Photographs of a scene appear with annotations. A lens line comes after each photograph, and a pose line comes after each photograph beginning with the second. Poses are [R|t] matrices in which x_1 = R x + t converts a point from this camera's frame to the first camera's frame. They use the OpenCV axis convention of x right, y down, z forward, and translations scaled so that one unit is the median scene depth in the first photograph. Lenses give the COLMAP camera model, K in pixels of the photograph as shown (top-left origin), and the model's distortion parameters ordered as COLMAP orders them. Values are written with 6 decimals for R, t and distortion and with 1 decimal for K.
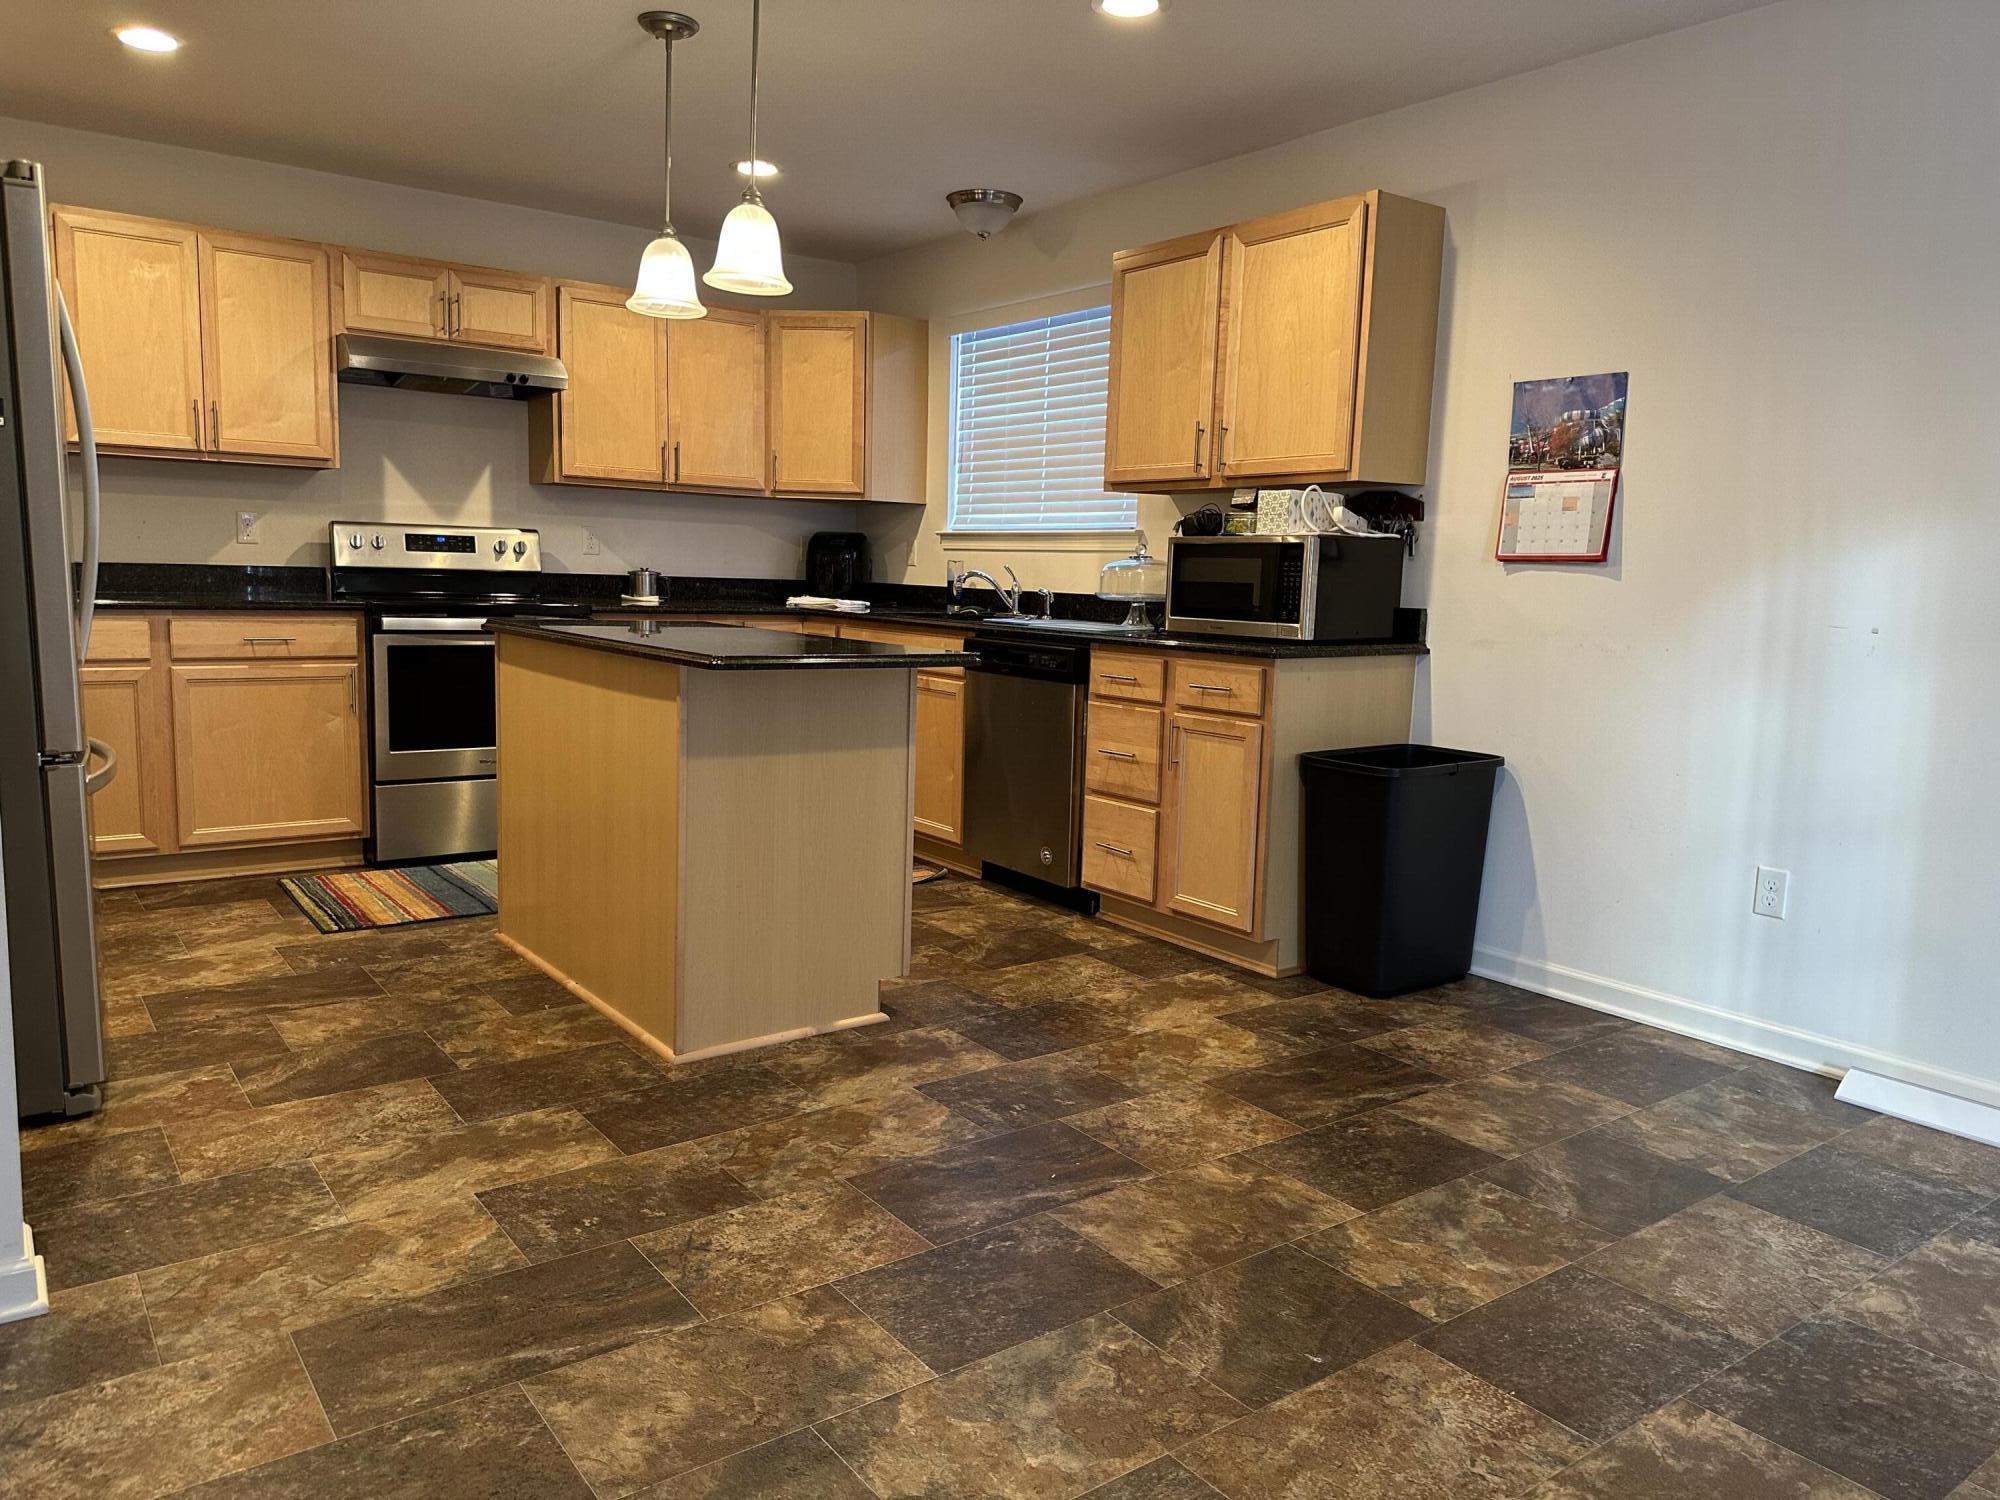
lens RADIAL K [[1413.3, 0, 975.4], [0, 1413.3, 753.5], [0, 0, 1]] dist [0.081650, -0.092207]
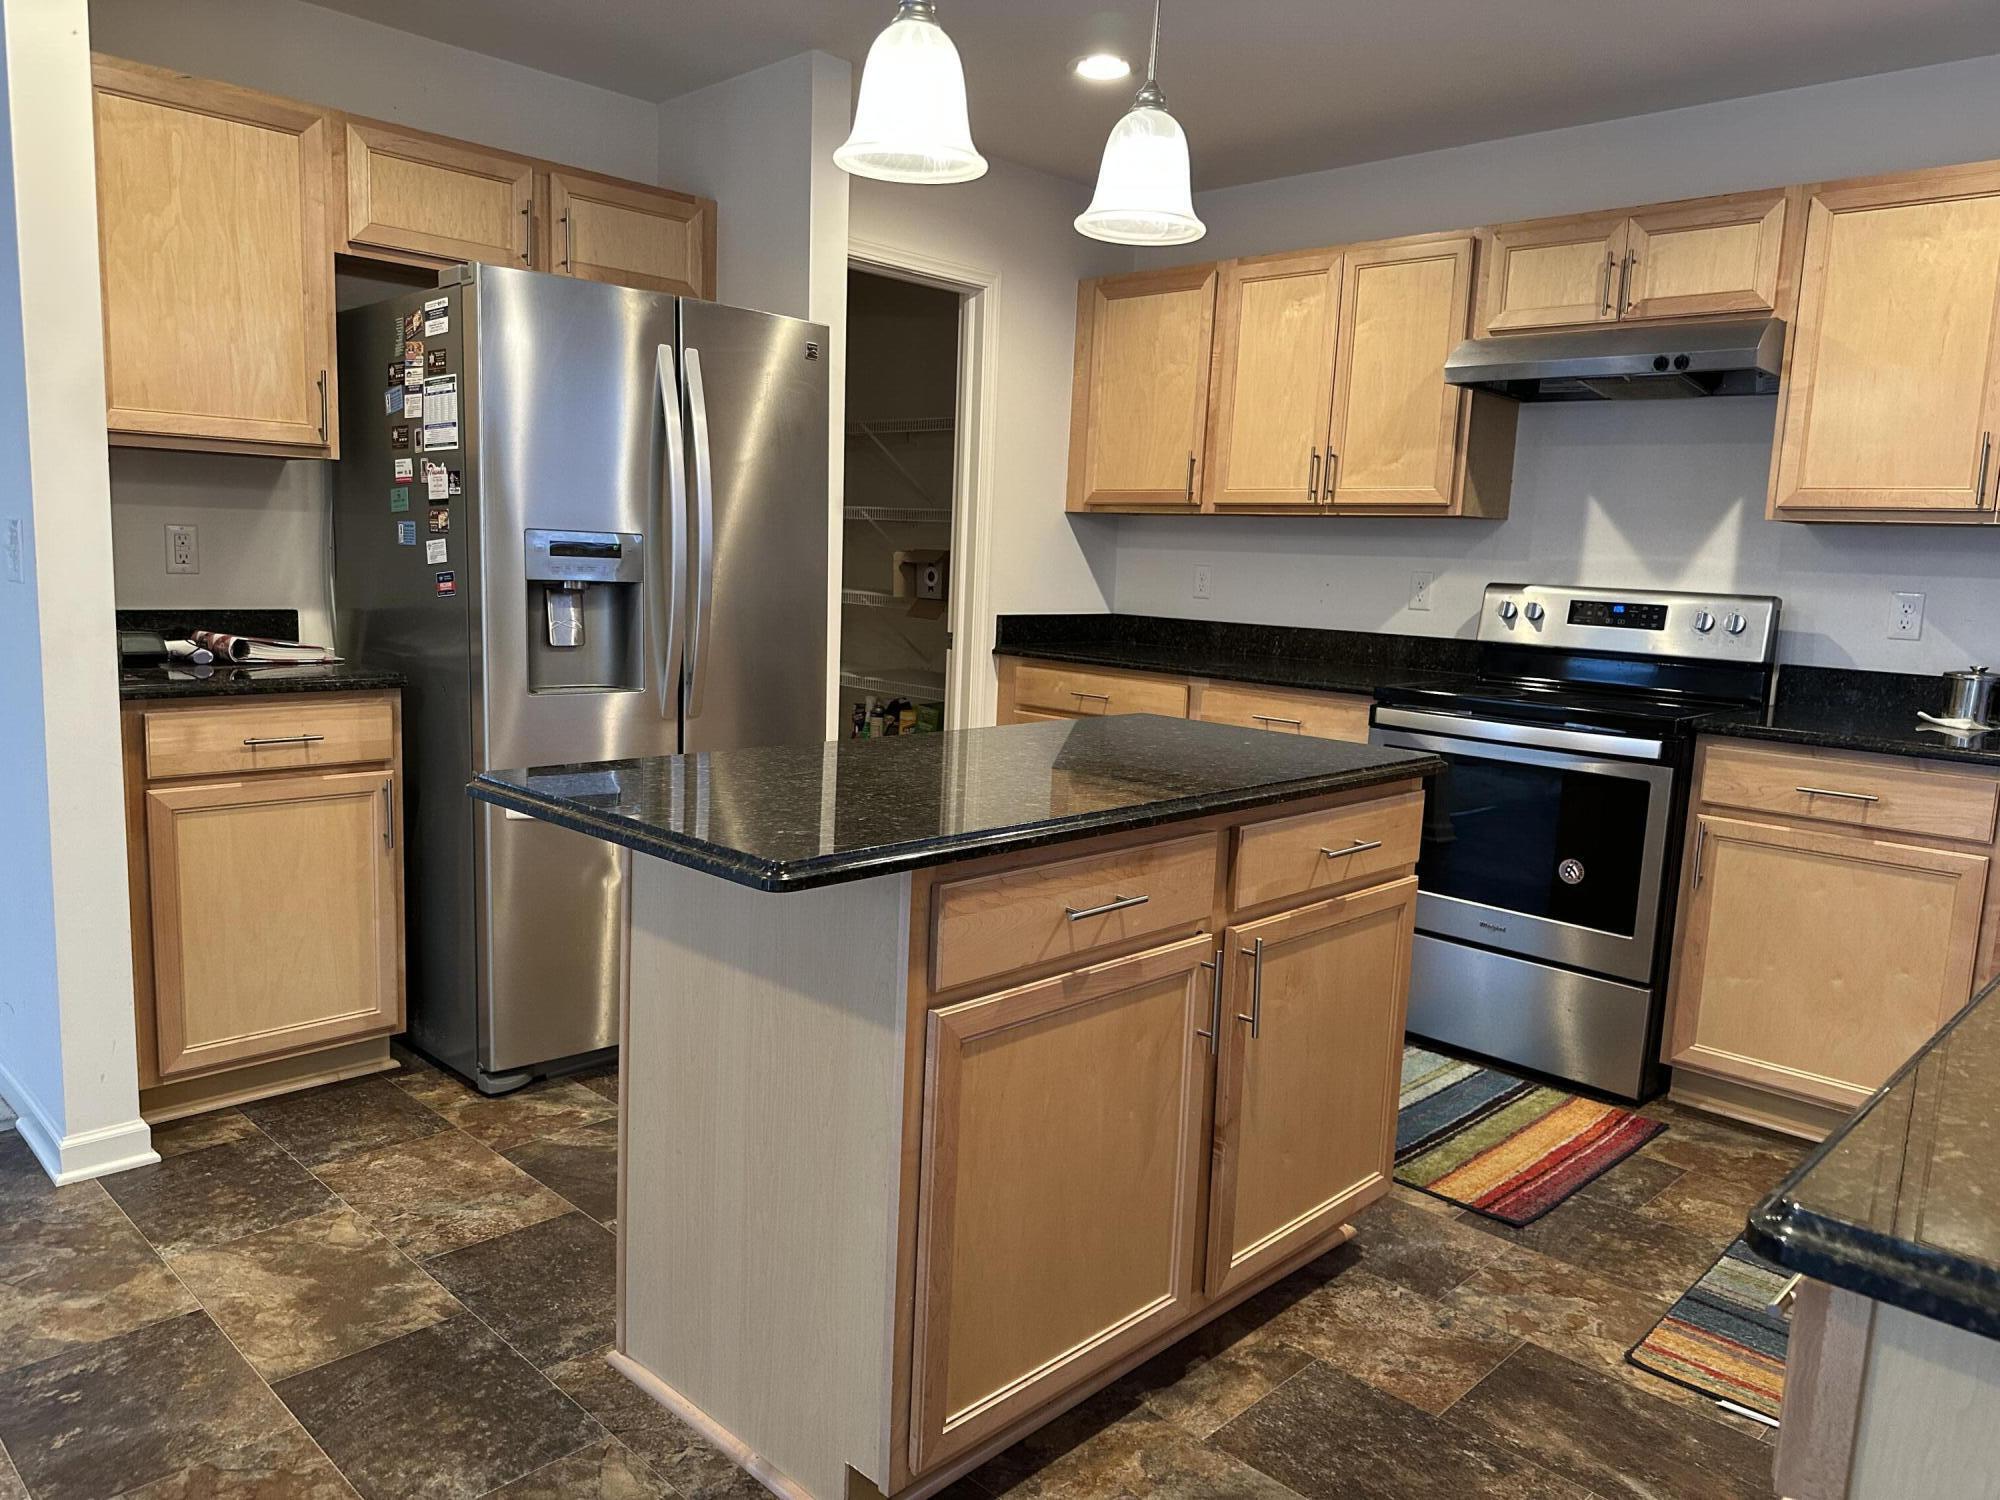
lens RADIAL K [[1404.3, 0, 994.7], [0, 1404.3, 770.6], [0, 0, 1]] dist [-0.001053, -0.003130]
pose [[0.168877, 0.131358, -0.976845, 0.391627], [-0.164927, 0.980872, 0.103387, -0.141843], [0.971741, 0.143648, 0.187311, 0.893938]]
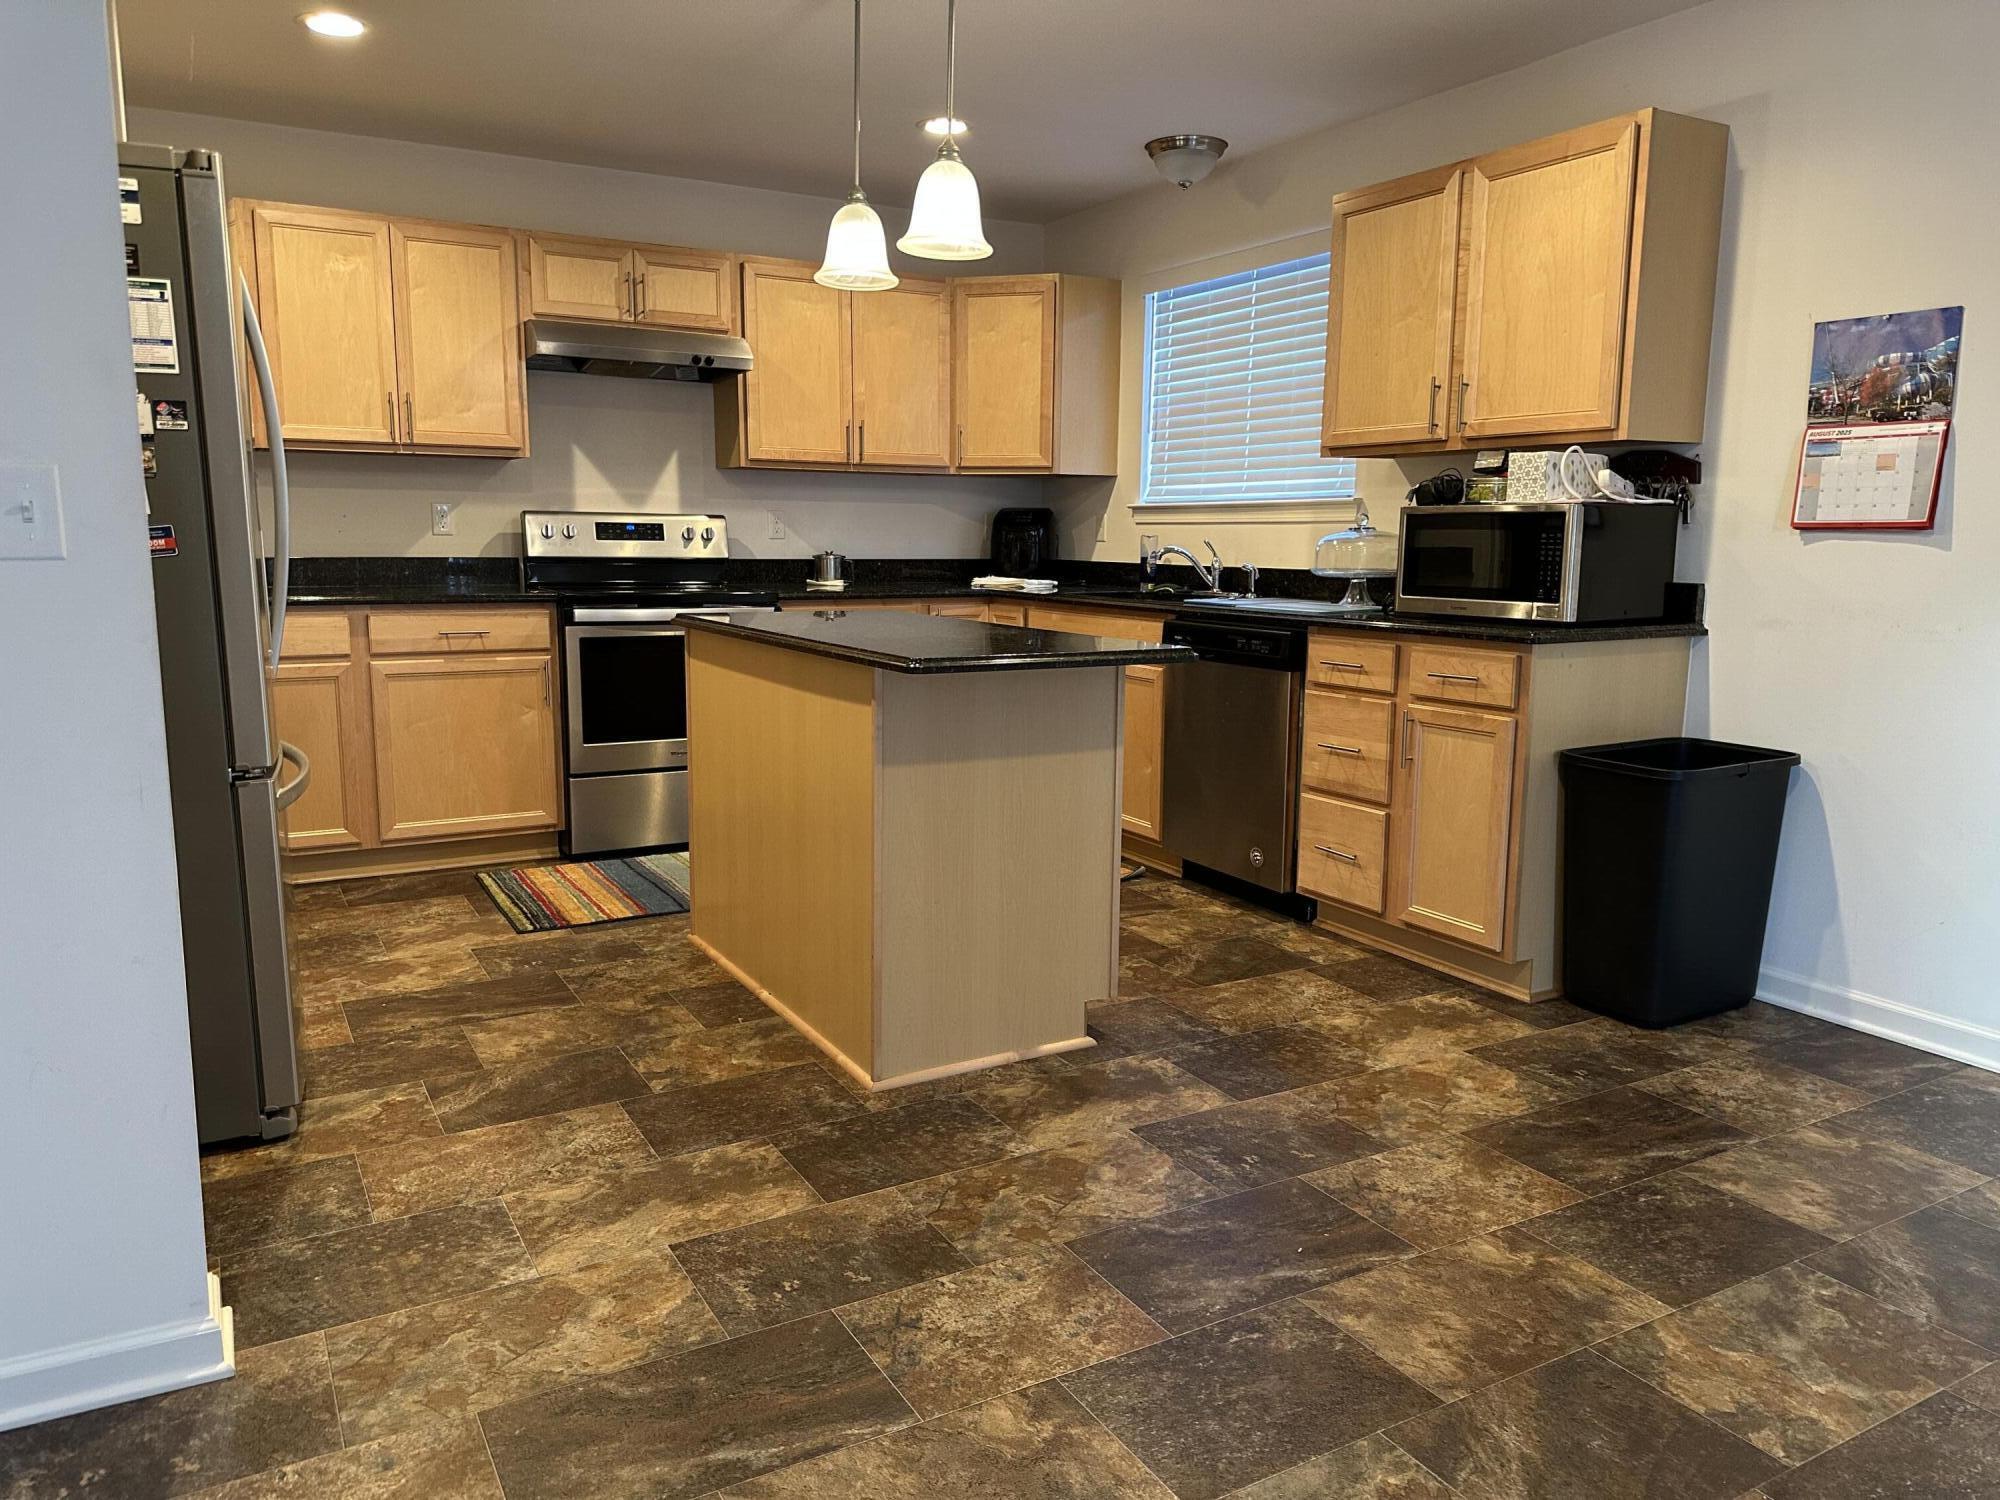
lens RADIAL K [[1413.3, 0, 975.4], [0, 1413.3, 753.5], [0, 0, 1]] dist [0.081650, -0.092207]
pose [[0.992774, -0.001074, -0.119991, -0.028100], [0.003828, 0.999734, 0.022725, -0.022682], [0.119935, -0.023020, 0.992515, 0.077132]]
